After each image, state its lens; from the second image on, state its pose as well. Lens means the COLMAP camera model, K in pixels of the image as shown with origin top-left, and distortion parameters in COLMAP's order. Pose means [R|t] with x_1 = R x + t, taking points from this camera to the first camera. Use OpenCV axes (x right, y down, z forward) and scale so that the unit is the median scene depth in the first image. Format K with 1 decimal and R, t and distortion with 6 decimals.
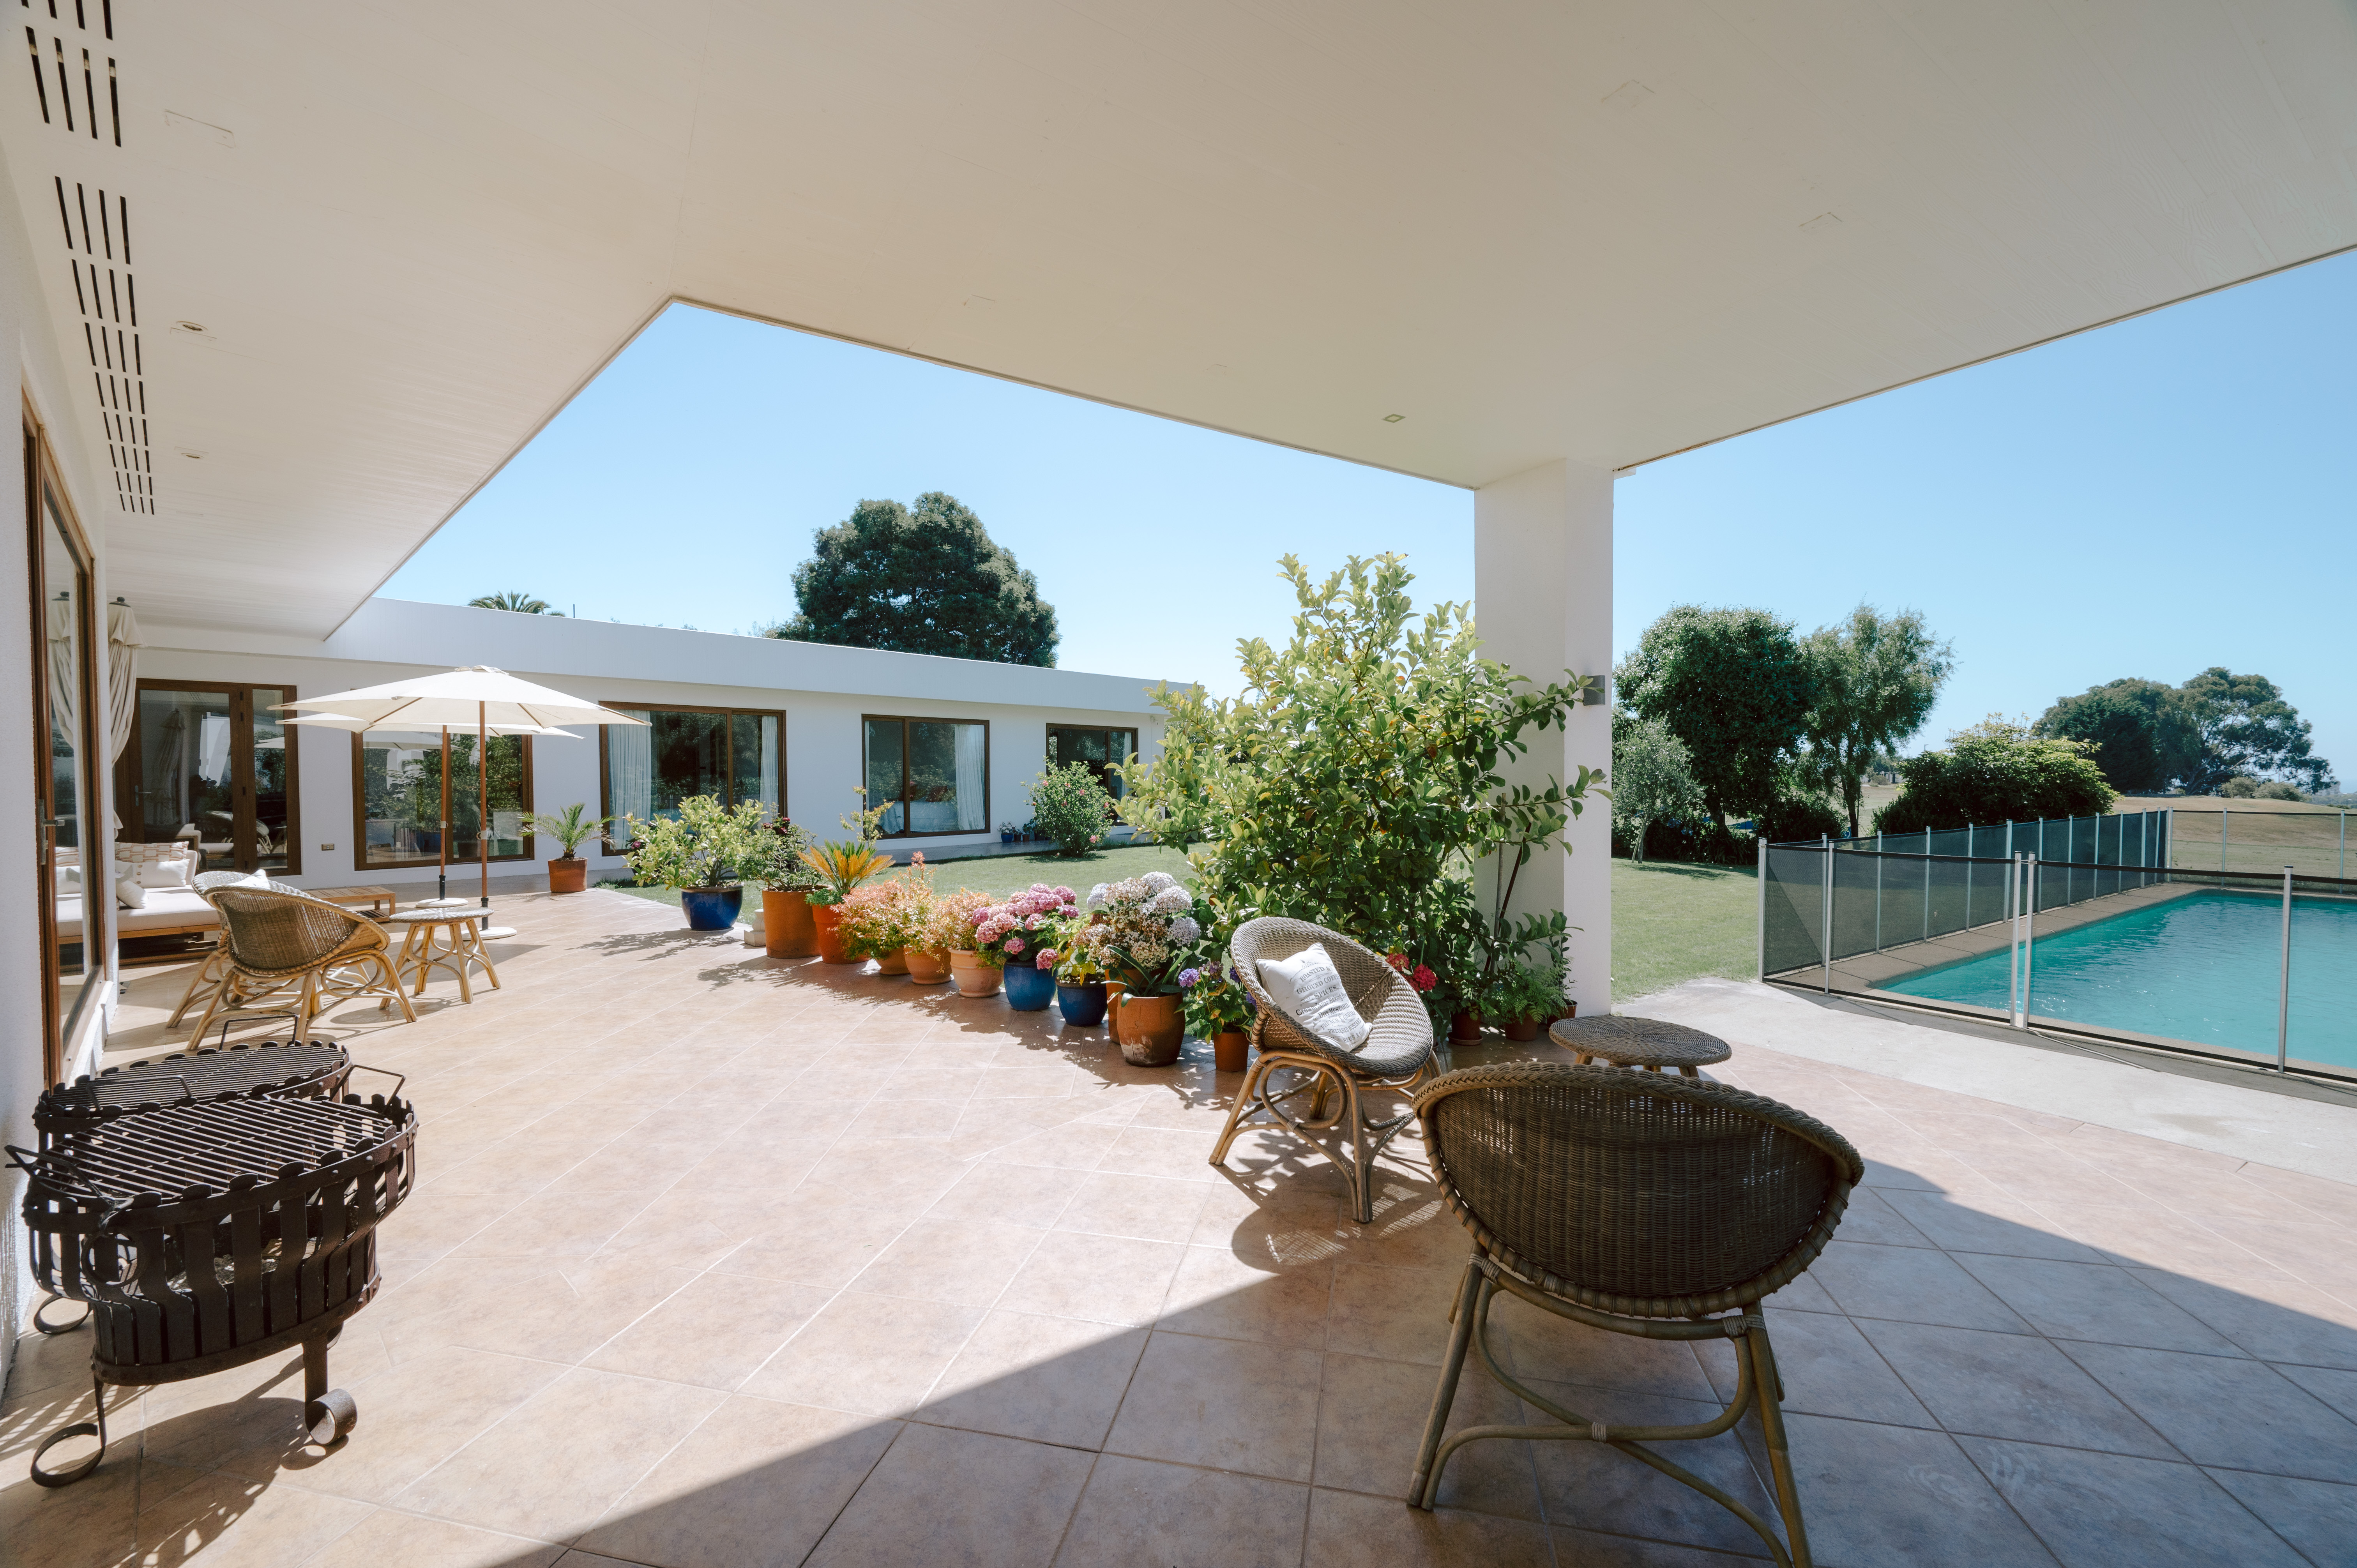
lens RADIAL K [[1010.8, 0, 1185.6], [0, 1010.8, 817.2], [0, 0, 1]] dist [-0.014522, -0.000302]
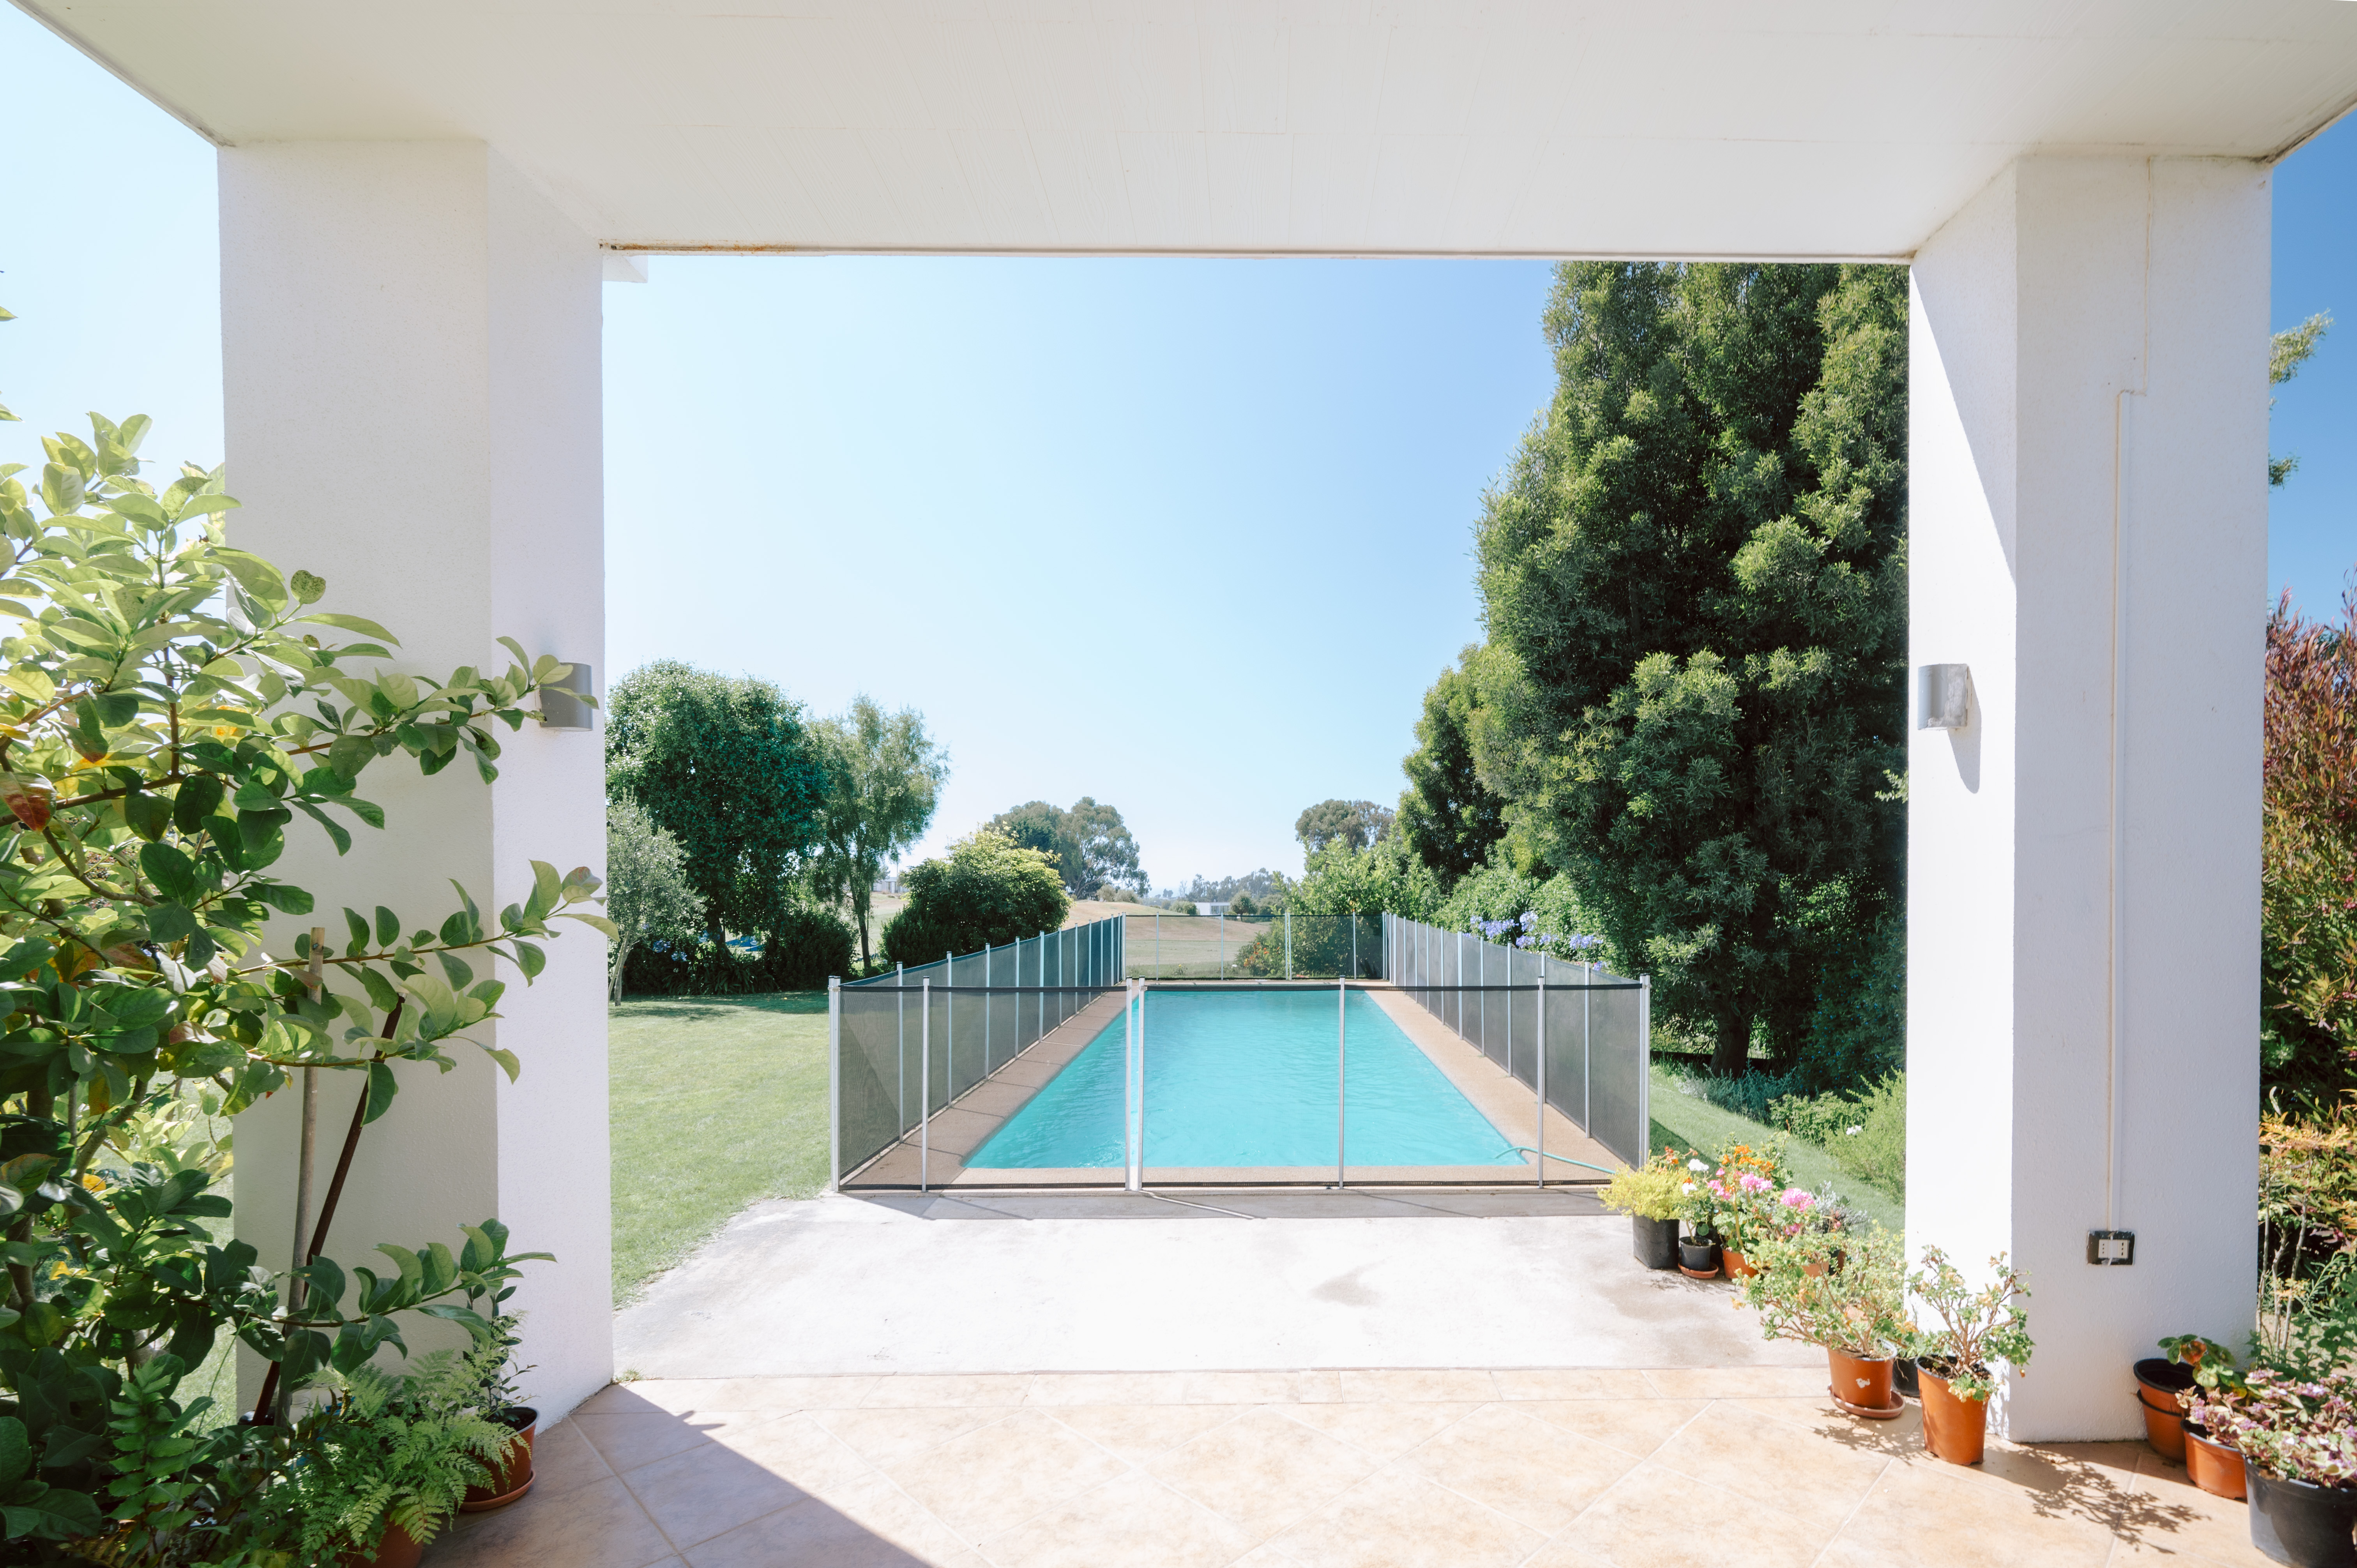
lens RADIAL K [[1002.9, 0, 1183.7], [0, 1002.9, 887.9], [0, 0, 1]] dist [0.000019, 0.000044]
pose [[0.571280, -0.001058, 0.820755, 0.100876], [0.030733, 0.999325, -0.020103, -0.011468], [-0.820180, 0.036708, 0.570927, 0.270182]]
